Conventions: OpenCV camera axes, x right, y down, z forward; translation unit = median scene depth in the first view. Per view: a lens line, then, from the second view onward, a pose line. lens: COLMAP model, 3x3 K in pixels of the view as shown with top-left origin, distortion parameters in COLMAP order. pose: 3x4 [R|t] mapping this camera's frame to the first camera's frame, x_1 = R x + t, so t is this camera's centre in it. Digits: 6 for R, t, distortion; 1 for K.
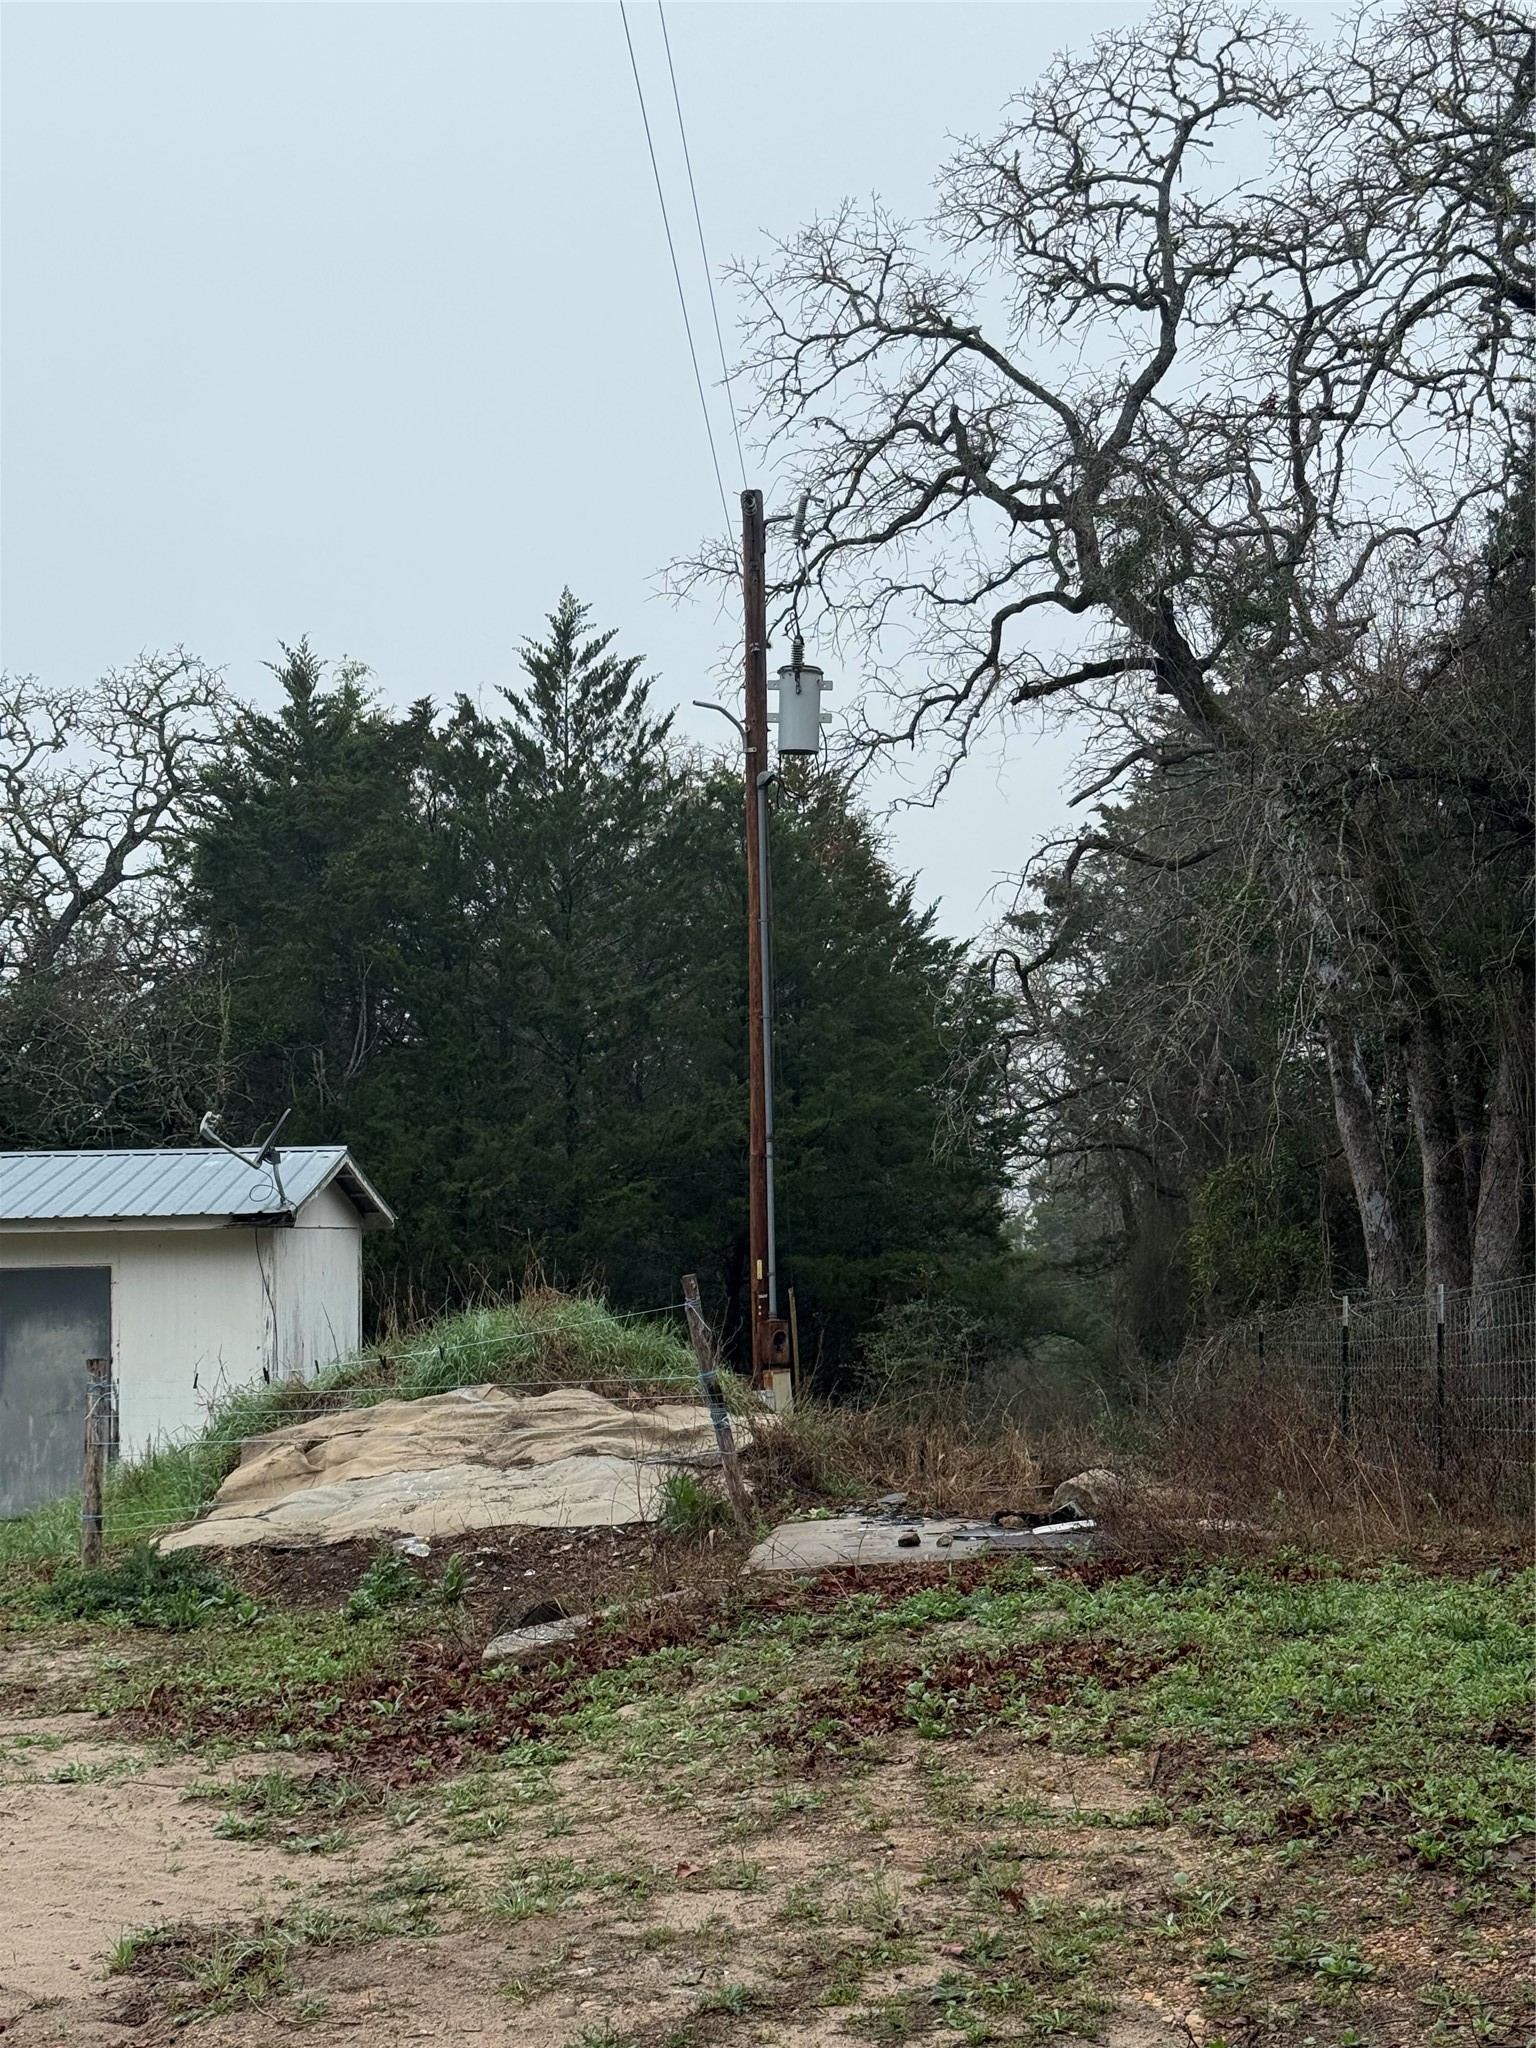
lens RADIAL K [[2871.2, 0, 761.7], [0, 2871.2, 1014.3], [0, 0, 1]] dist [0.292123, -0.421904]
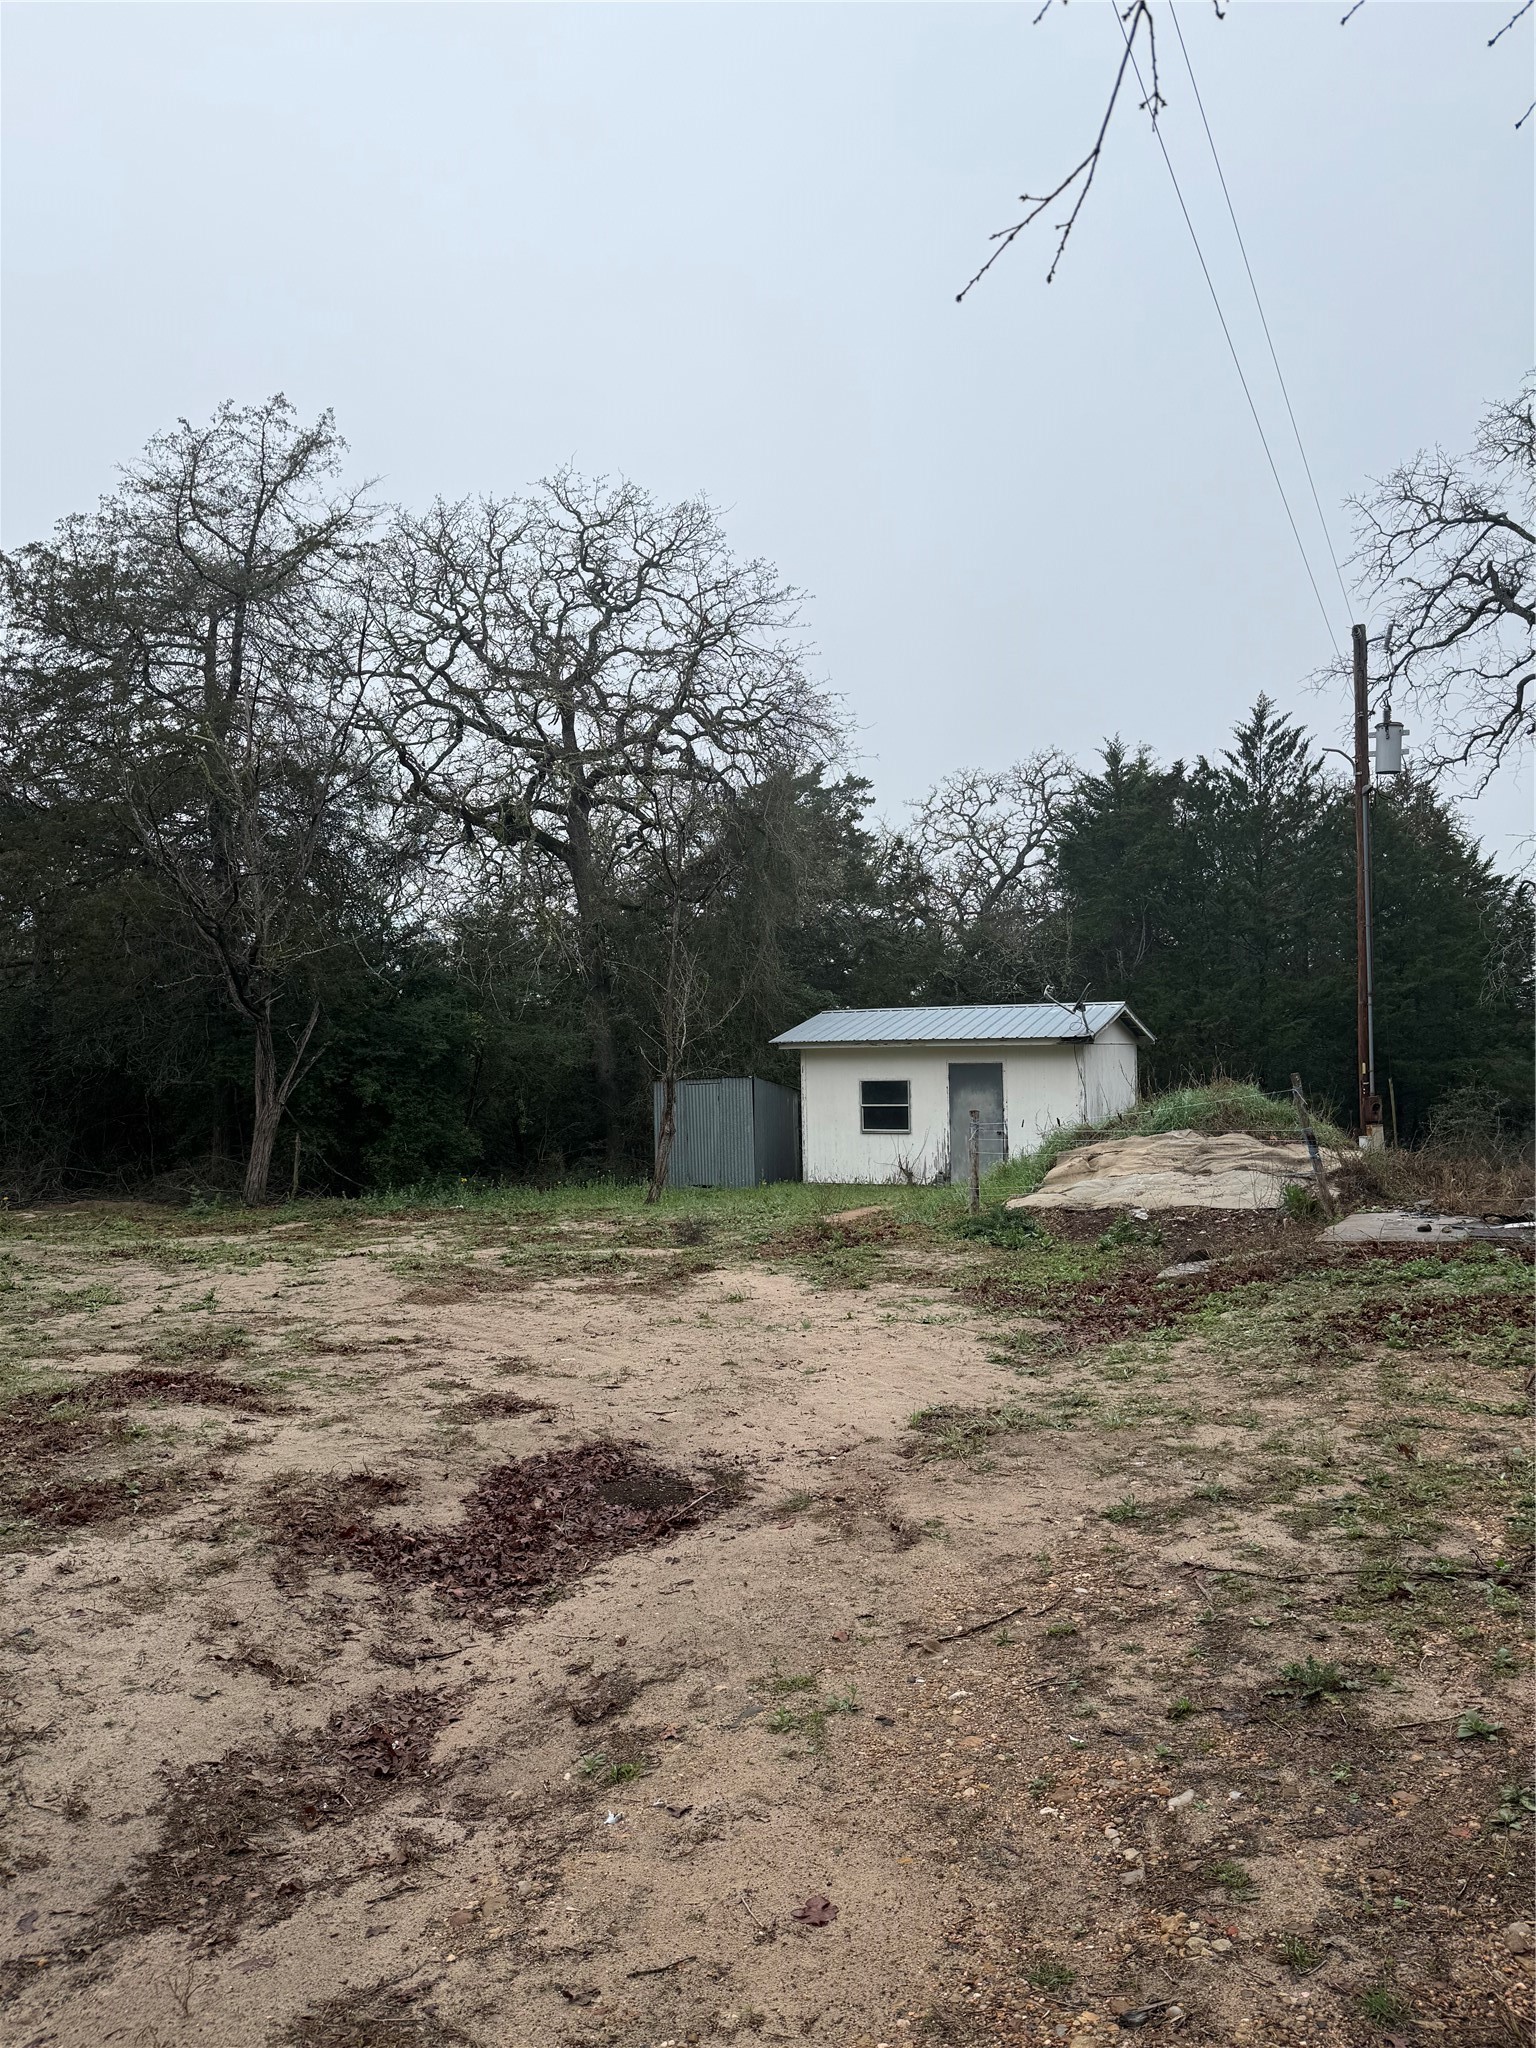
lens RADIAL K [[1432.6, 0, 776.9], [0, 1432.6, 1029.9], [0, 0, 1]] dist [0.130244, -0.195207]
pose [[0.913959, -0.004015, -0.405786, 0.036843], [0.031689, 0.997604, 0.061502, -0.002031], [0.404567, -0.069069, 0.911896, 0.038823]]
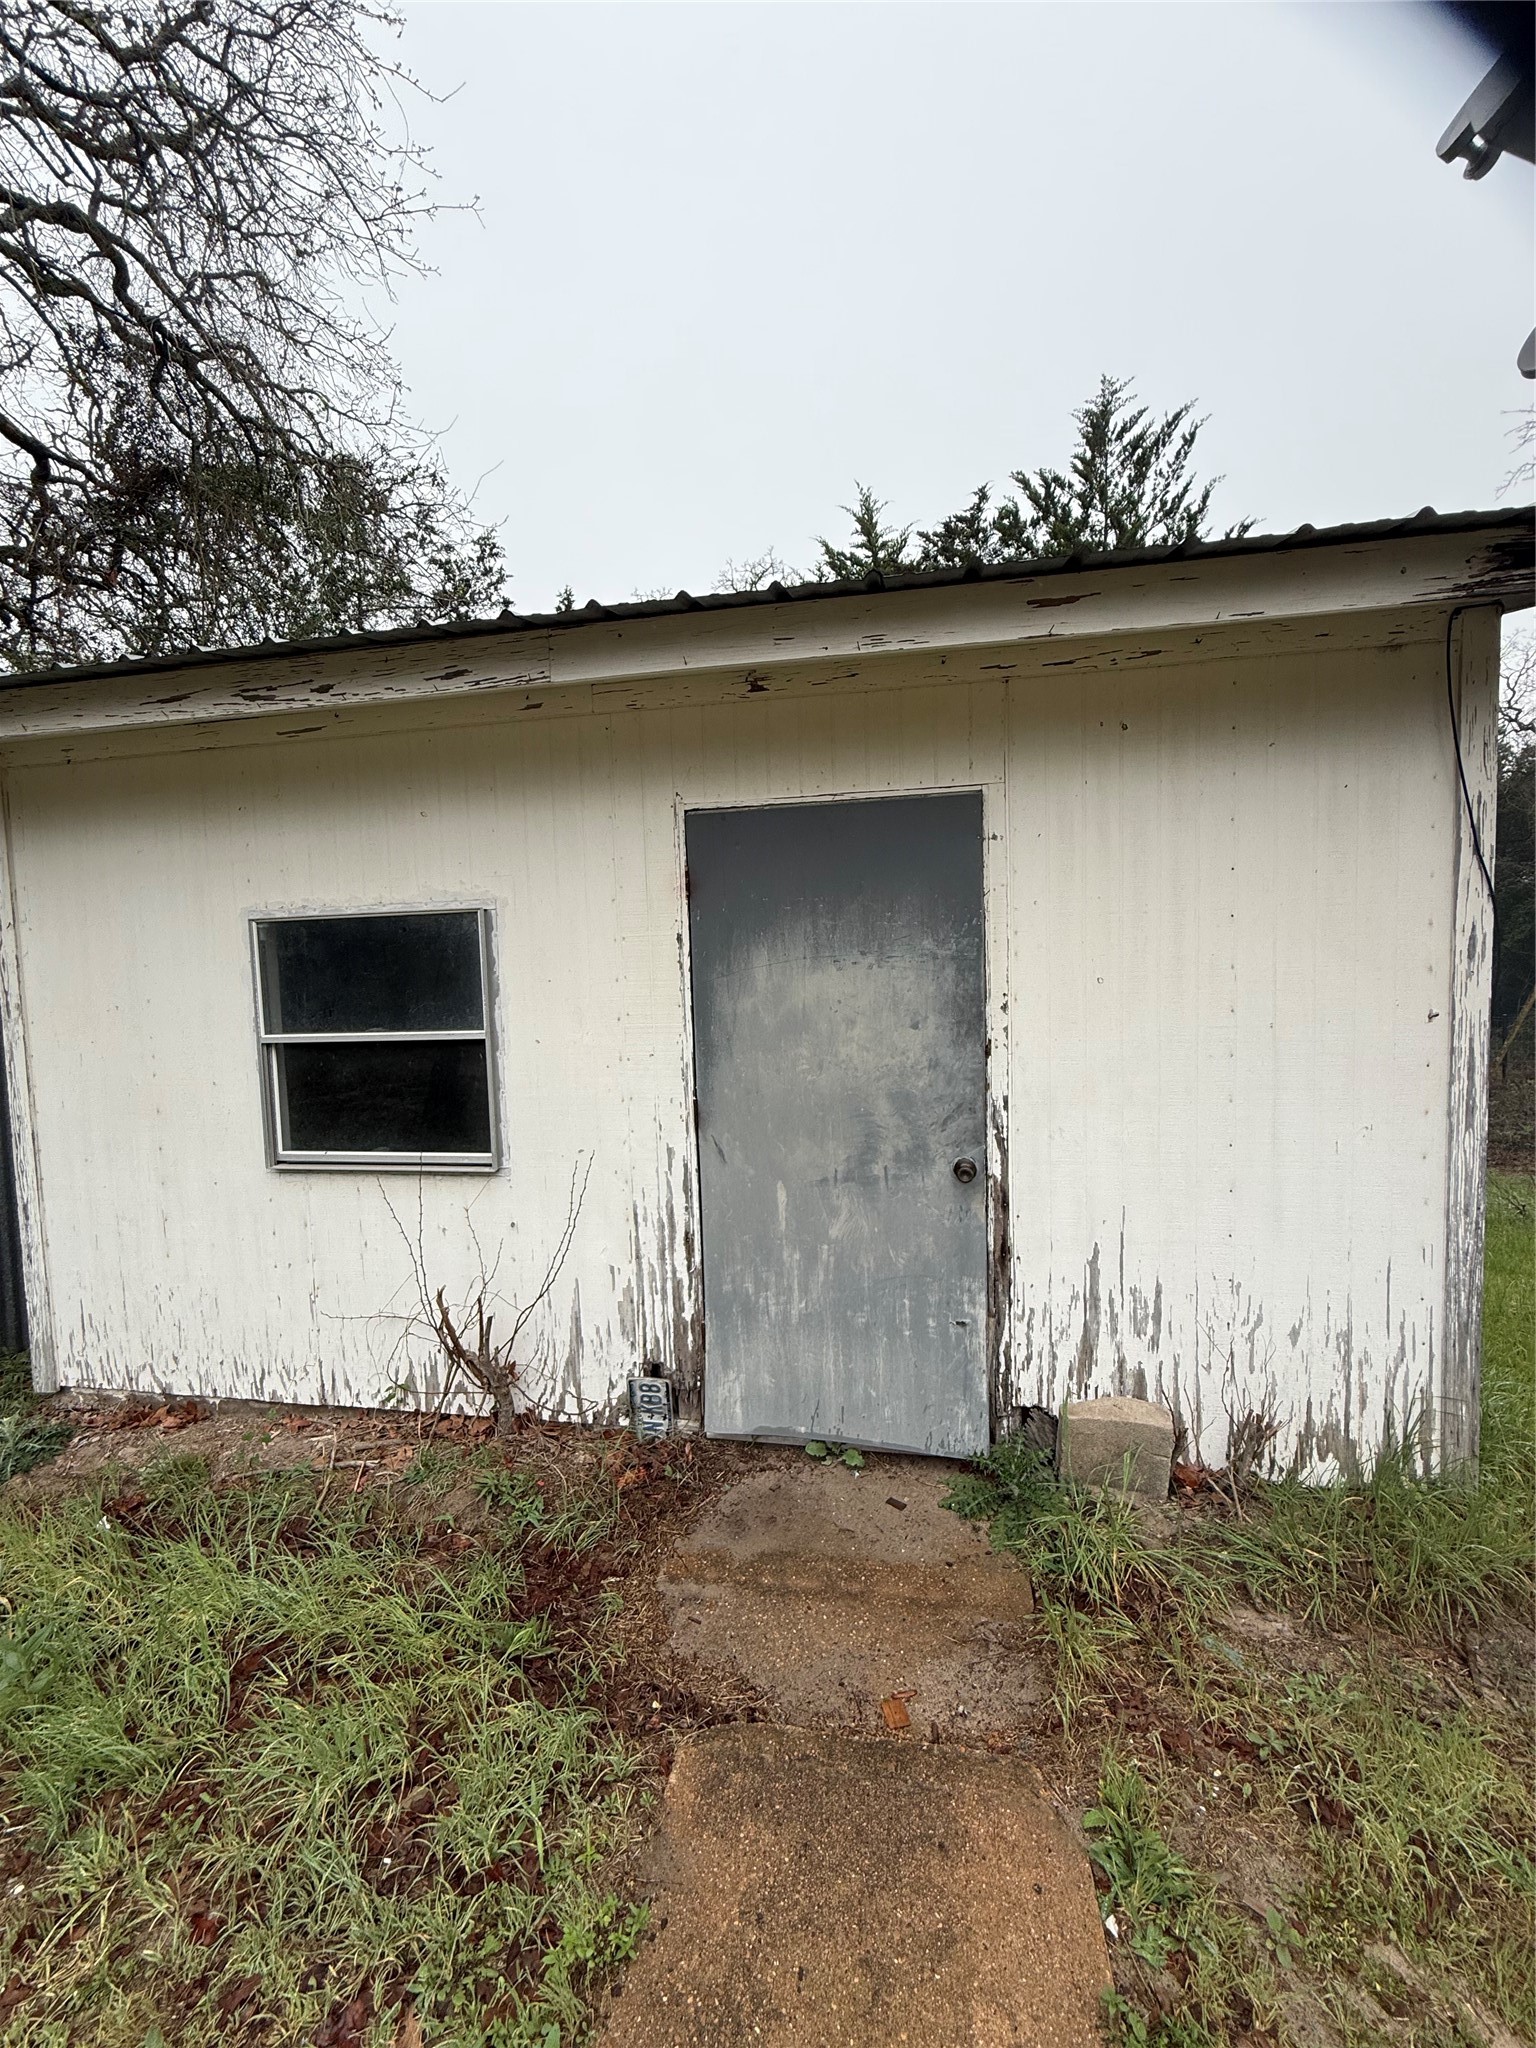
lens RADIAL K [[824.0, 0, 768.0], [0, 824.0, 1024.0], [0, 0, 1]] dist [-0.000010, -0.000005]
pose [[0.989877, 0.001023, -0.141927, -0.235600], [0.020506, 0.988451, 0.150146, 0.099359], [0.140442, -0.151536, 0.978424, 0.895092]]
